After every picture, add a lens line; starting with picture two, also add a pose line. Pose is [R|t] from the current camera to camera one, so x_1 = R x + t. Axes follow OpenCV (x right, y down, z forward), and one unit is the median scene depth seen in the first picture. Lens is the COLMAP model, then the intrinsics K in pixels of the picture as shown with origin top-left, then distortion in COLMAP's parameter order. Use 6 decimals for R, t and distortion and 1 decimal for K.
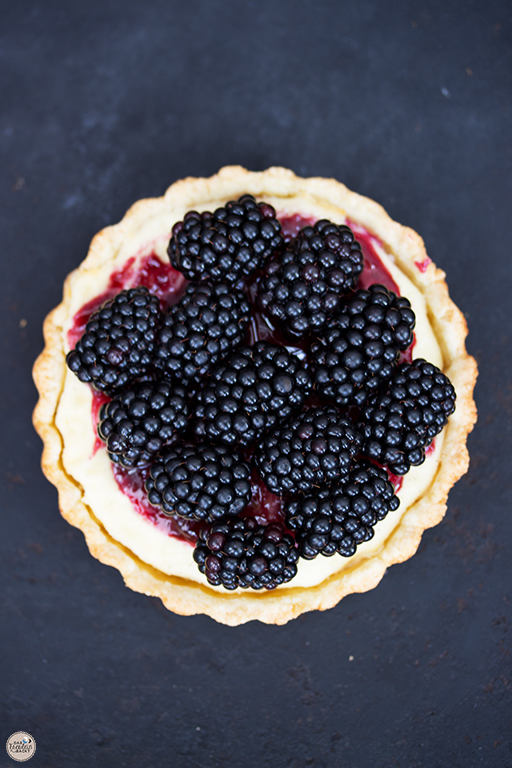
lens RADIAL K [[2689.4, 0, 255.8], [0, 2689.4, 384.1], [0, 0, 1]] dist [-0.291897, 0.000000]
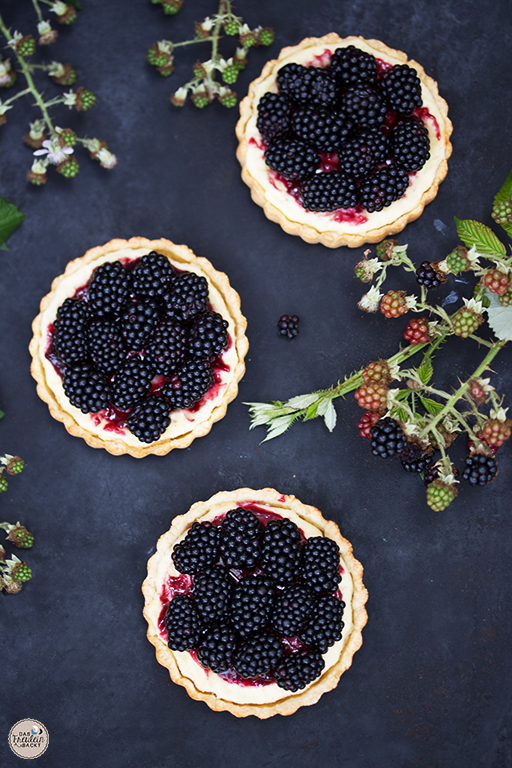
lens RADIAL K [[2689.4, 0, 256.1], [0, 2689.4, 384.2], [0, 0, 1]] dist [-0.291897, 0.000000]
pose [[0.794672, -0.606844, 0.015373, 0.069320], [0.606222, 0.792035, -0.071940, 0.019734], [0.031481, 0.066488, 0.997290, -0.999438]]
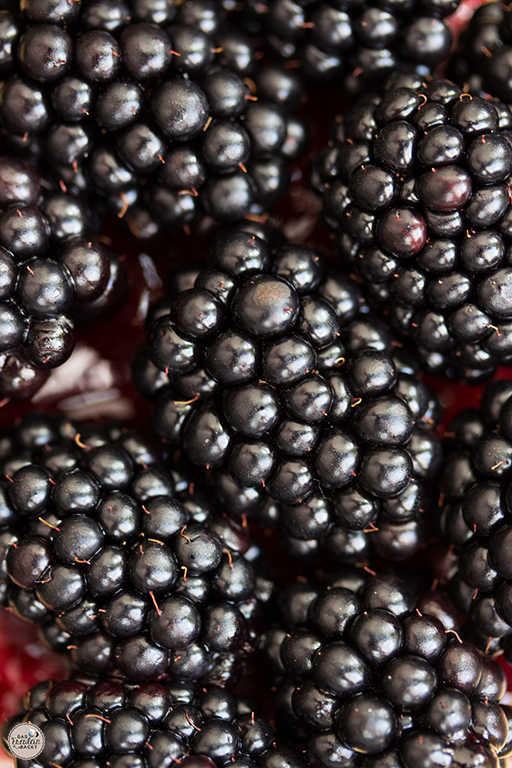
lens RADIAL K [[2689.4, 0, 255.7], [0, 2689.4, 383.9], [0, 0, 1]] dist [-0.291897, 0.000000]
pose [[-0.066809, -0.997765, 0.000764, 0.000245], [0.982506, -0.065654, 0.174273, -0.061381], [-0.173833, 0.012394, 0.984697, 0.658536]]
